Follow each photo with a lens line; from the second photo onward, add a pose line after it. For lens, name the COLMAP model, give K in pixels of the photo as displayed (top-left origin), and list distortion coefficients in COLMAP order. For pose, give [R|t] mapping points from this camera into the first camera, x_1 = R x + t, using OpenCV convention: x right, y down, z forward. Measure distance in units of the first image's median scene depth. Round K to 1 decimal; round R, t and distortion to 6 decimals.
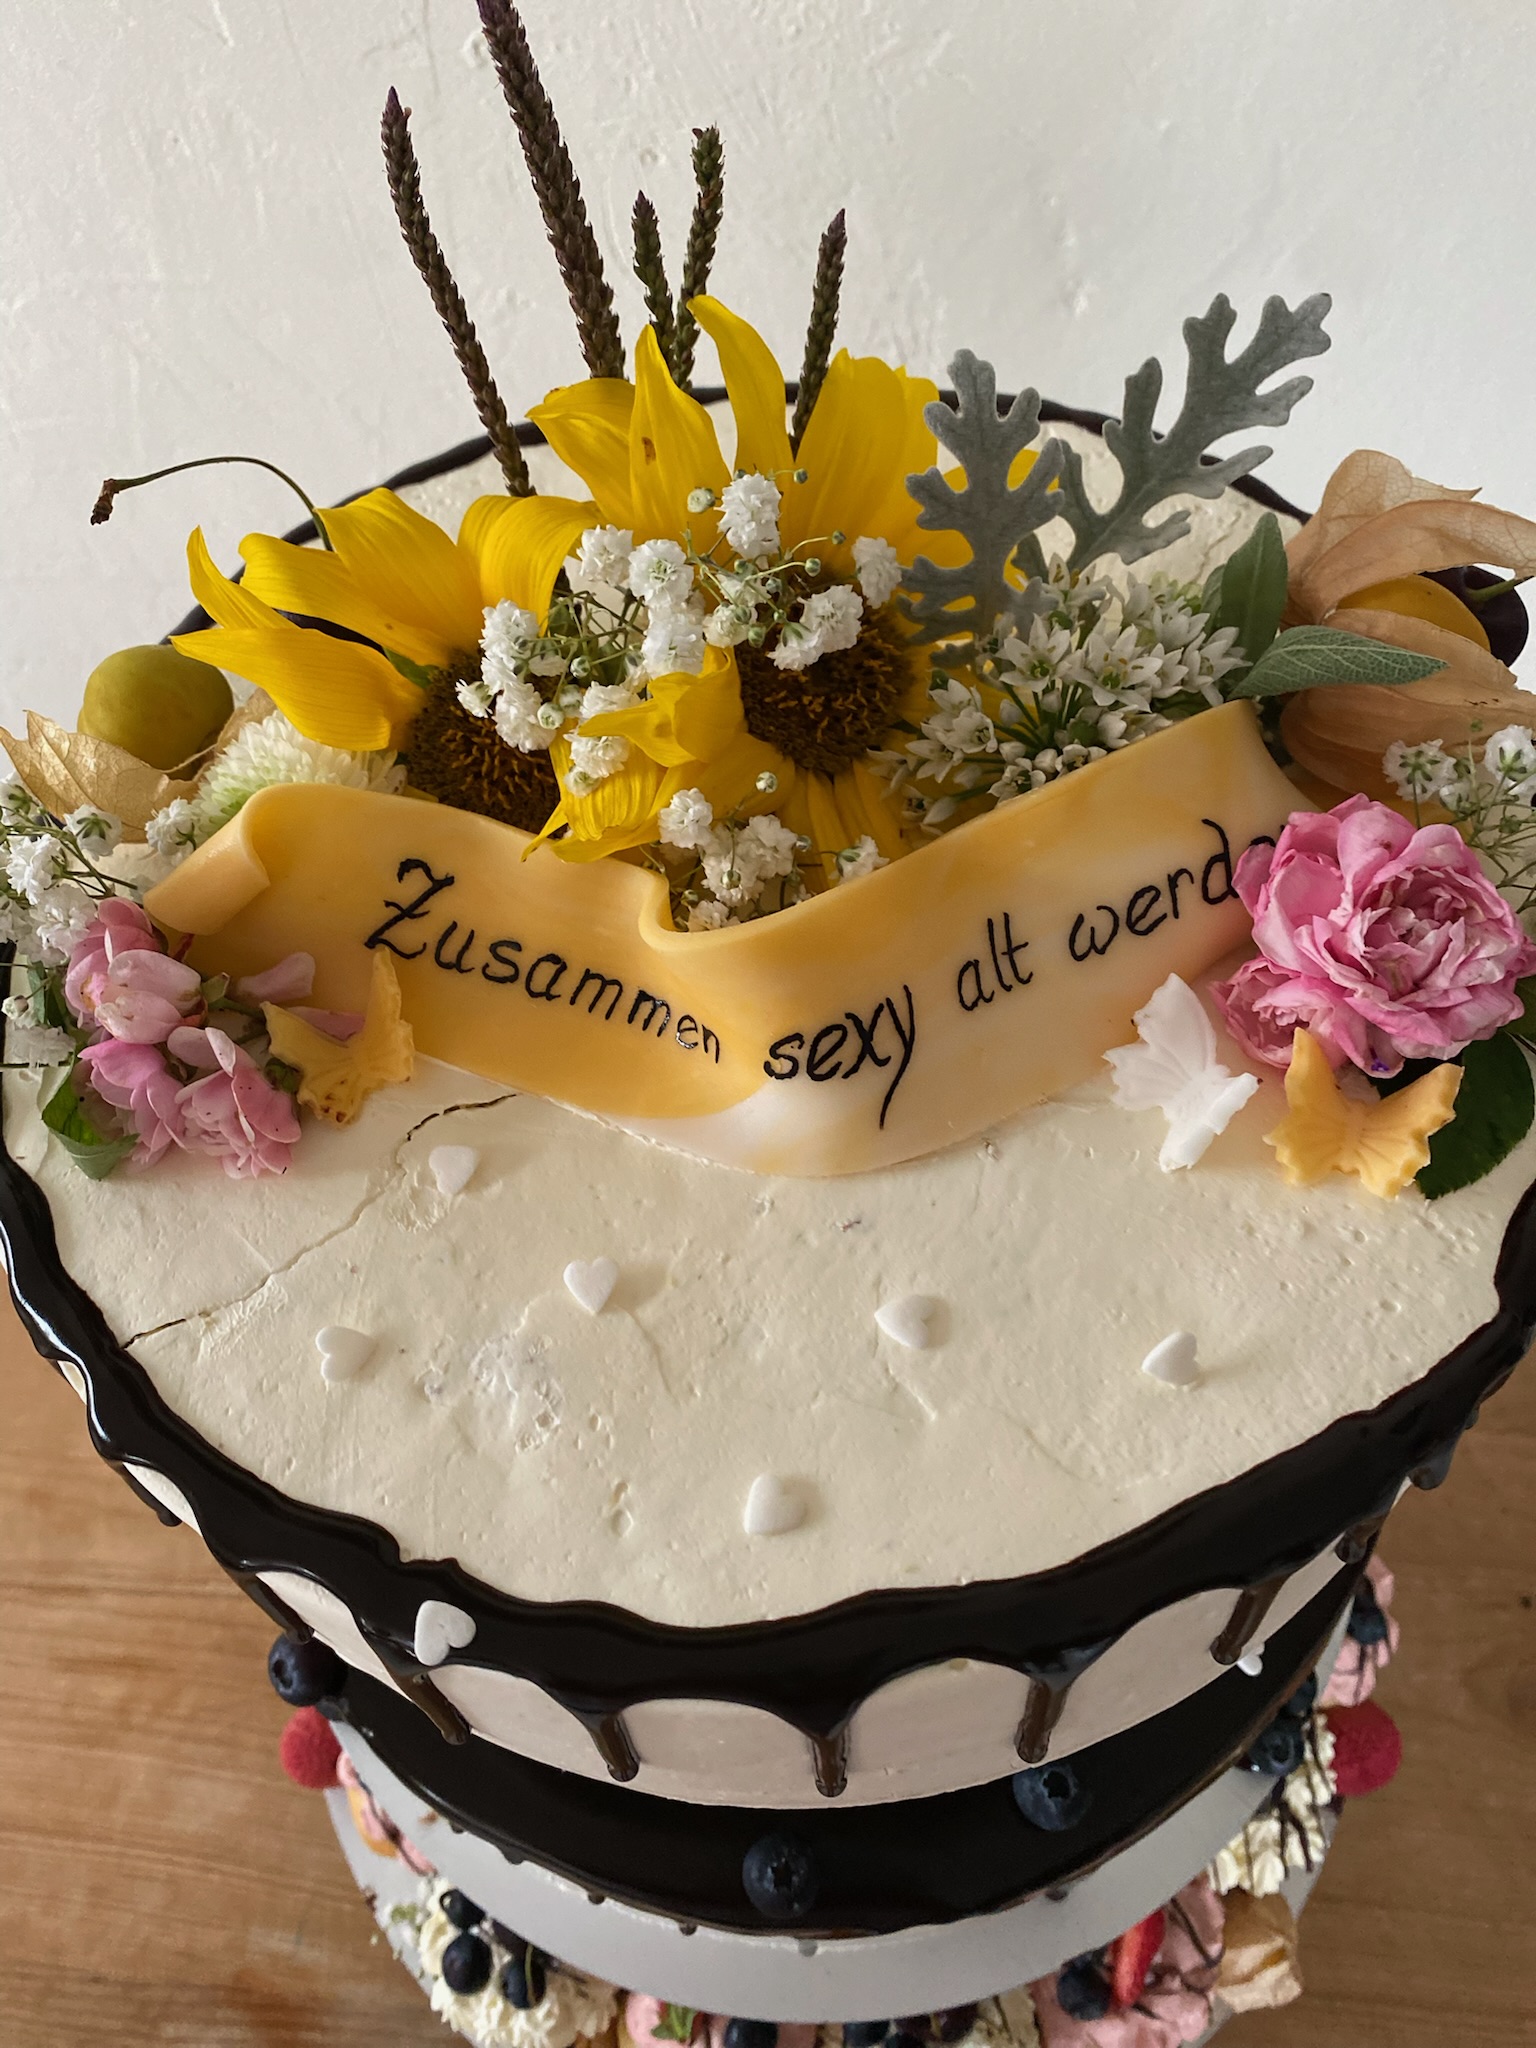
lens RADIAL K [[1581.2, 0, 764.0], [0, 1581.2, 1039.4], [0, 0, 1]] dist [0.002899, -0.004205]
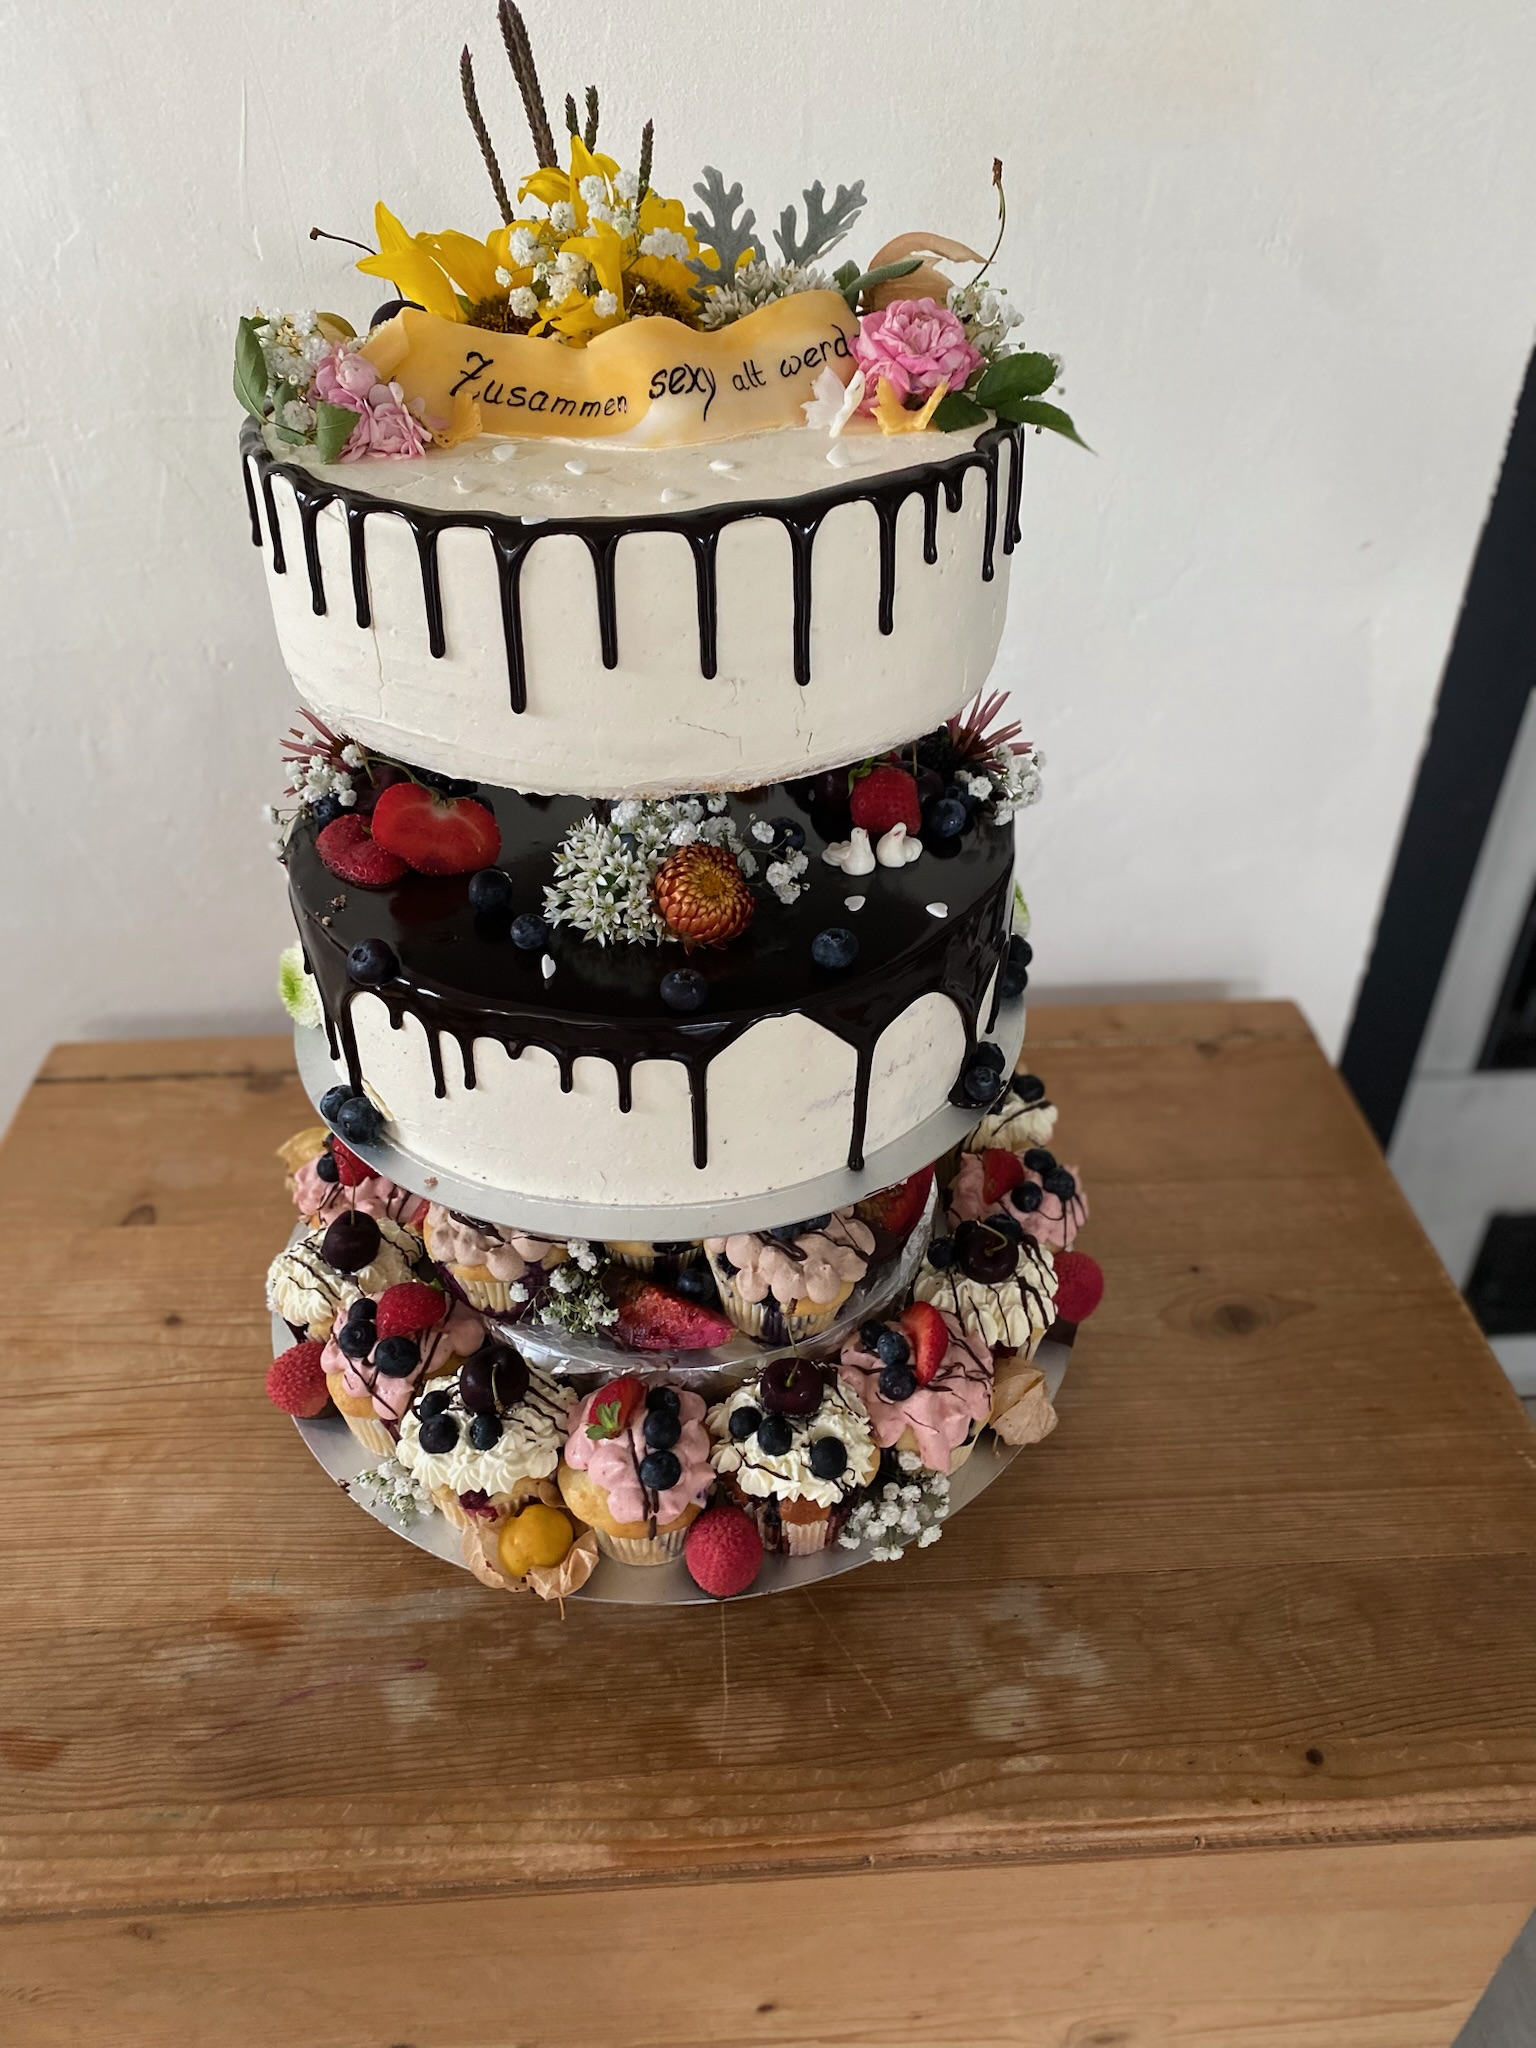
lens RADIAL K [[1581.2, 0, 776.7], [0, 1581.2, 1074.3], [0, 0, 1]] dist [0.002899, -0.004205]
pose [[0.984891, -0.056802, 0.163594, -0.102005], [0.107360, 0.941506, -0.319438, 0.696224], [-0.135880, 0.332175, 0.933379, -0.329001]]
